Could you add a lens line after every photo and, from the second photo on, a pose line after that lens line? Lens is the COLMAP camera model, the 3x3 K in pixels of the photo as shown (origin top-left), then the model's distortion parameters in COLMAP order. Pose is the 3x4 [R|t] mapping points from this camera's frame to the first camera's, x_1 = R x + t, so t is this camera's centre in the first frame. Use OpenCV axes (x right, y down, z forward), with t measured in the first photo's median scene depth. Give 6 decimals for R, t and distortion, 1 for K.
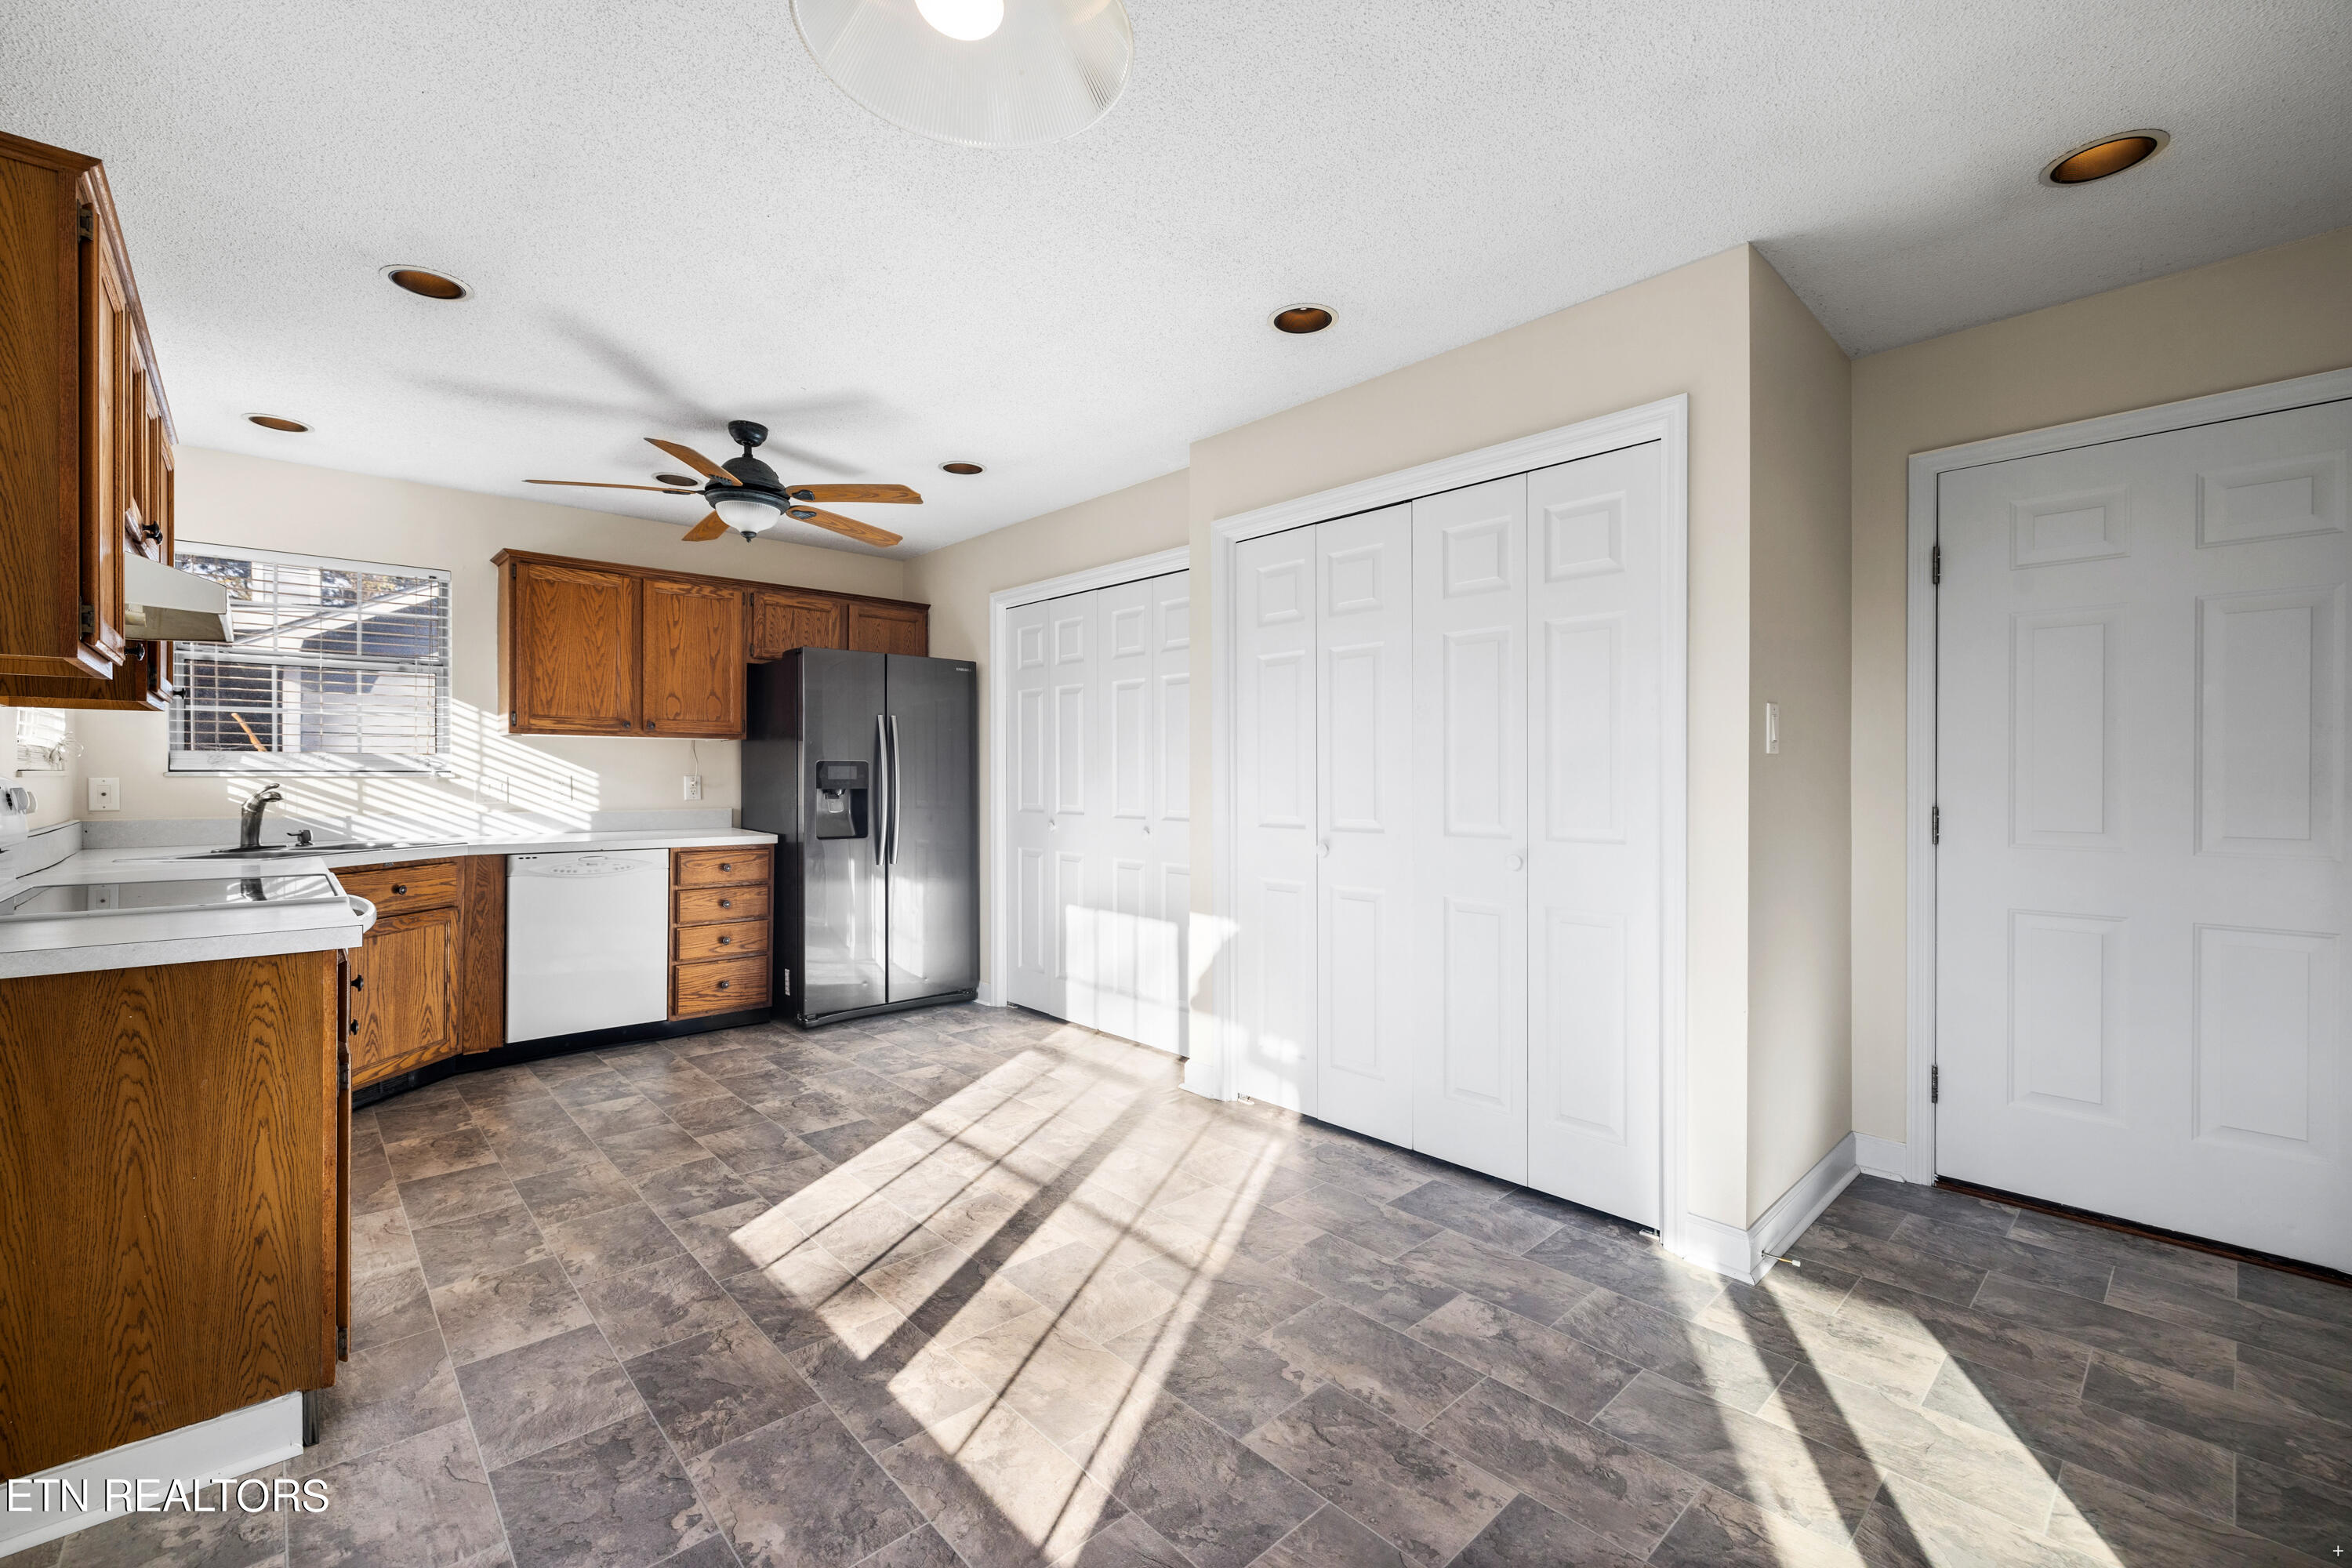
lens RADIAL K [[984.4, 0, 1169.5], [0, 984.4, 784.0], [0, 0, 1]] dist [-0.008460, -0.000519]
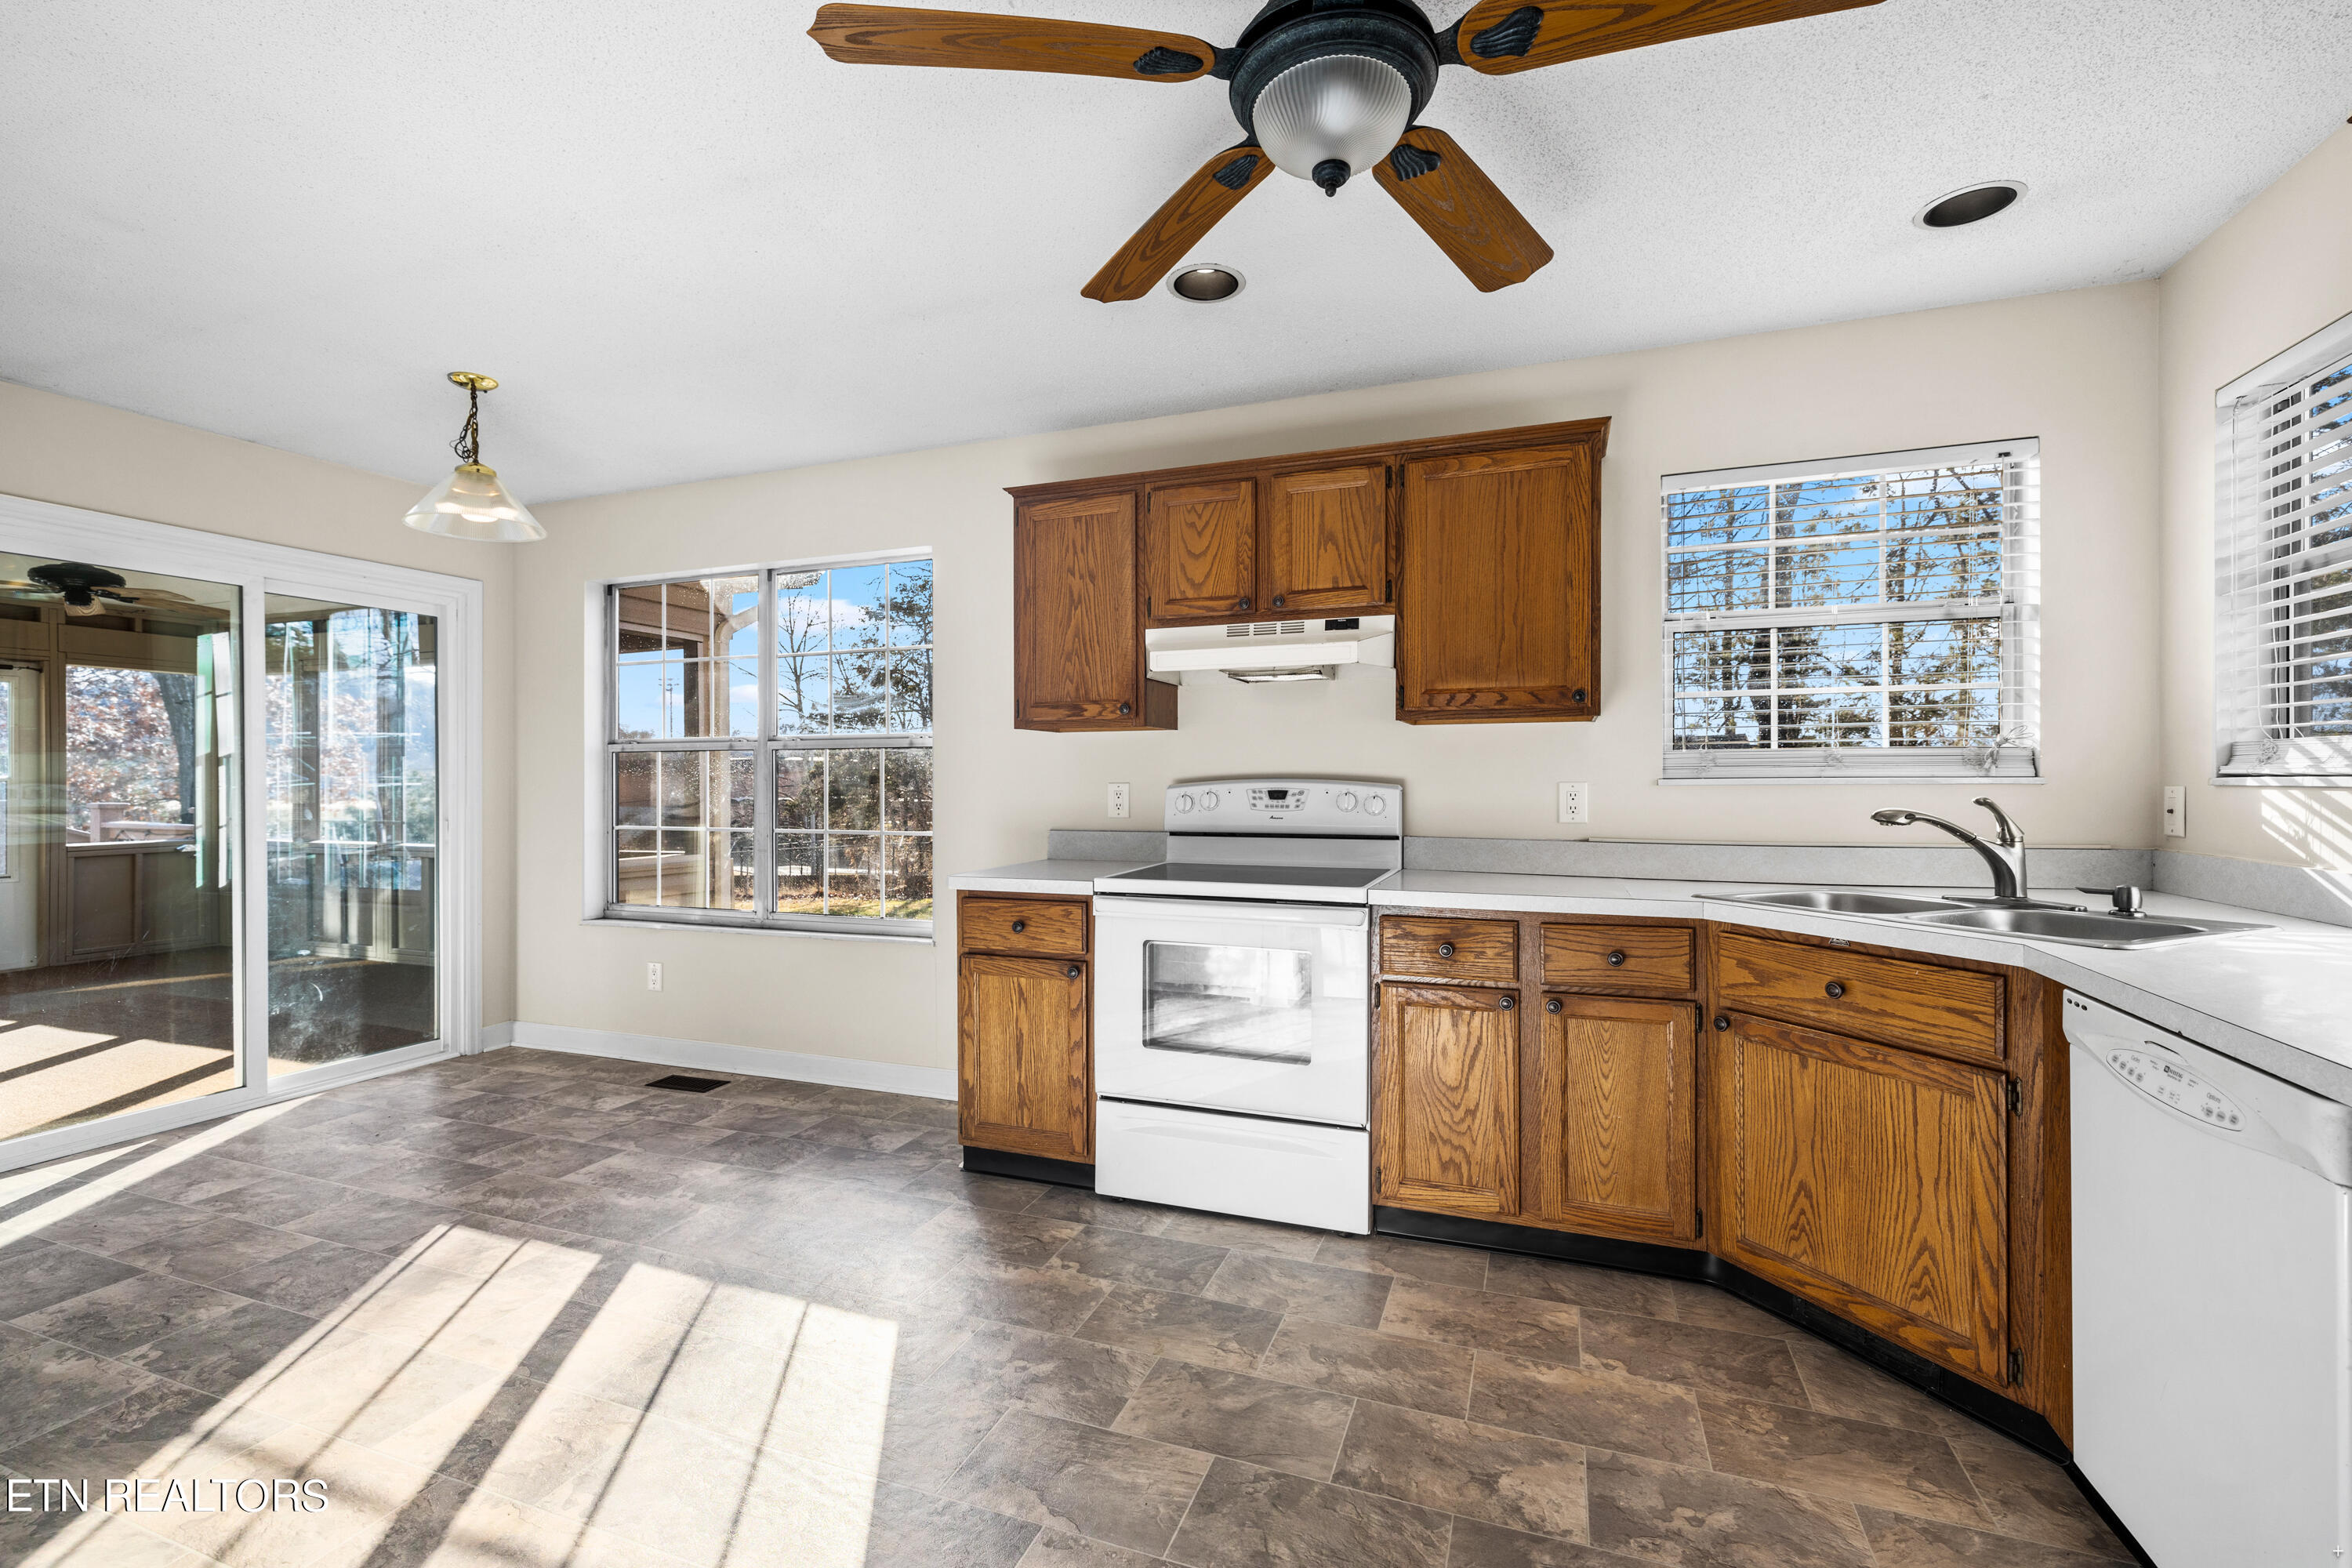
lens RADIAL K [[991.1, 0, 1185.6], [0, 991.1, 788.7], [0, 0, 1]] dist [-0.001086, 0.000172]
pose [[-0.884374, 0.003483, -0.466766, -0.163388], [-0.002093, 0.999933, 0.011427, -0.010295], [0.466774, 0.011082, -0.884307, 1.121345]]
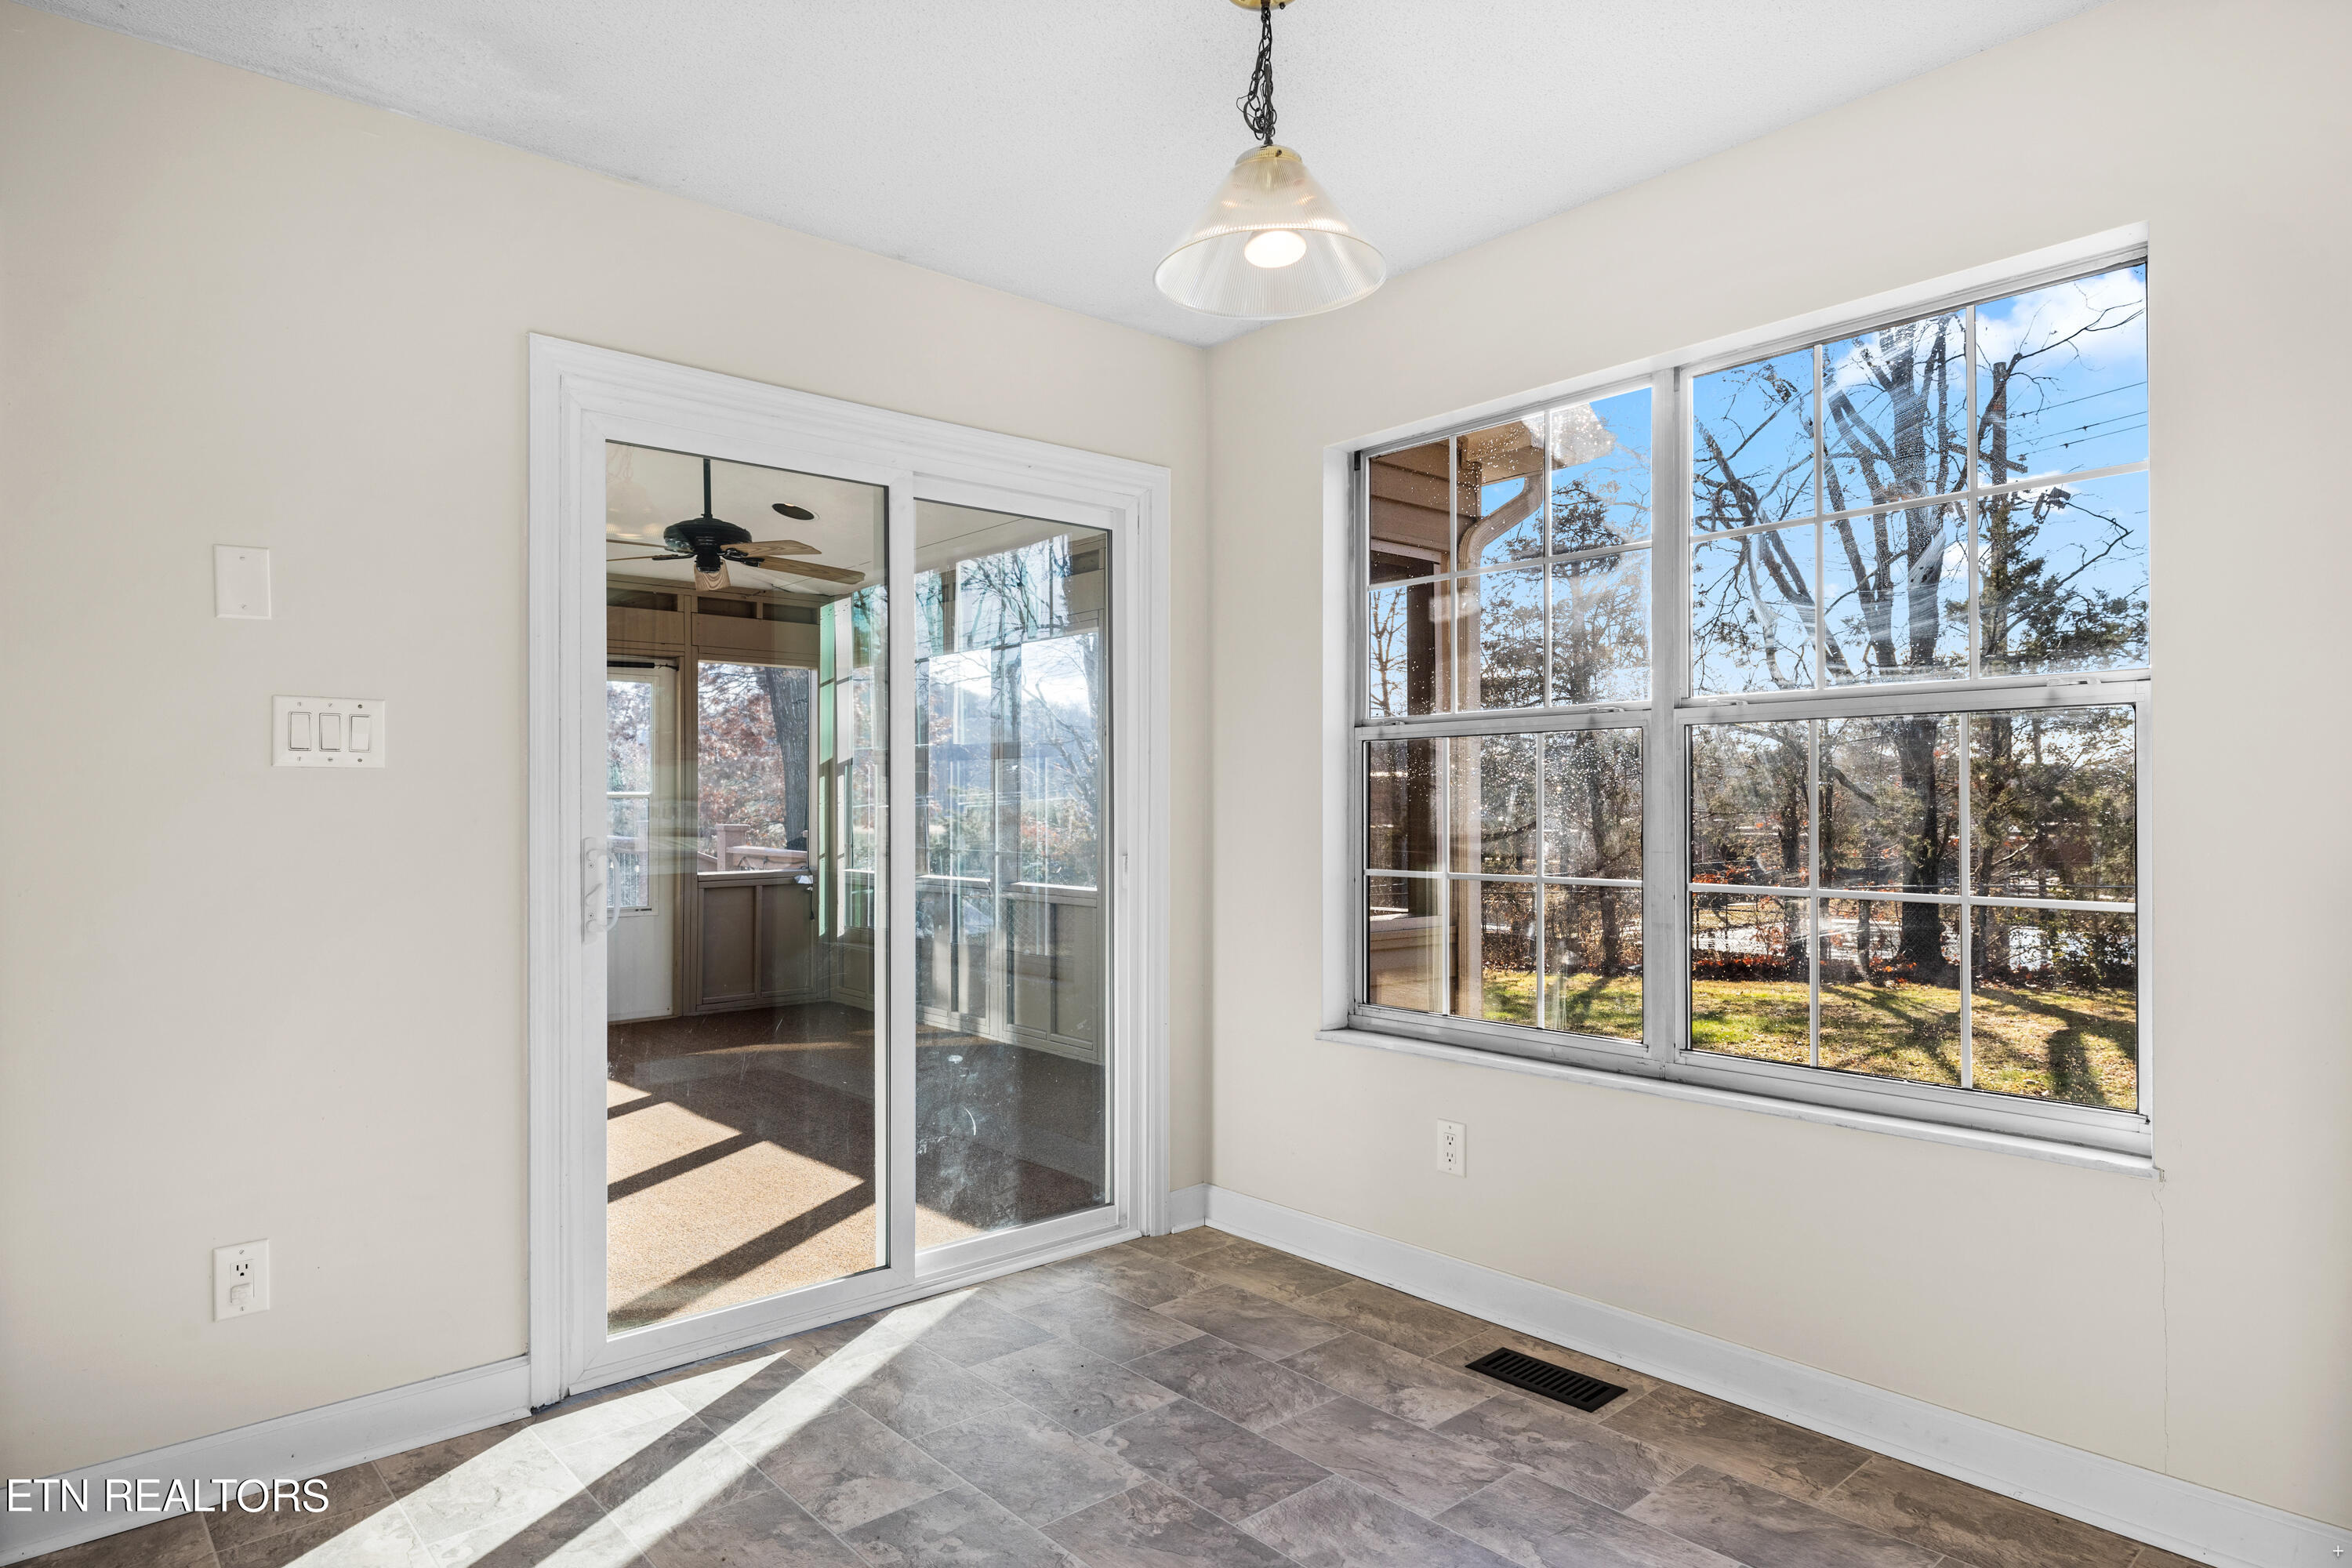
lens RADIAL K [[1375.7, 0, 1183.6], [0, 1375.7, 810.4], [0, 0, 1]] dist [-0.003263, -0.000368]
pose [[-0.999723, 0.000669, 0.023526, -0.116087], [0.000889, 0.999956, 0.009334, -0.007175], [-0.023518, 0.009352, -0.999680, 0.992640]]
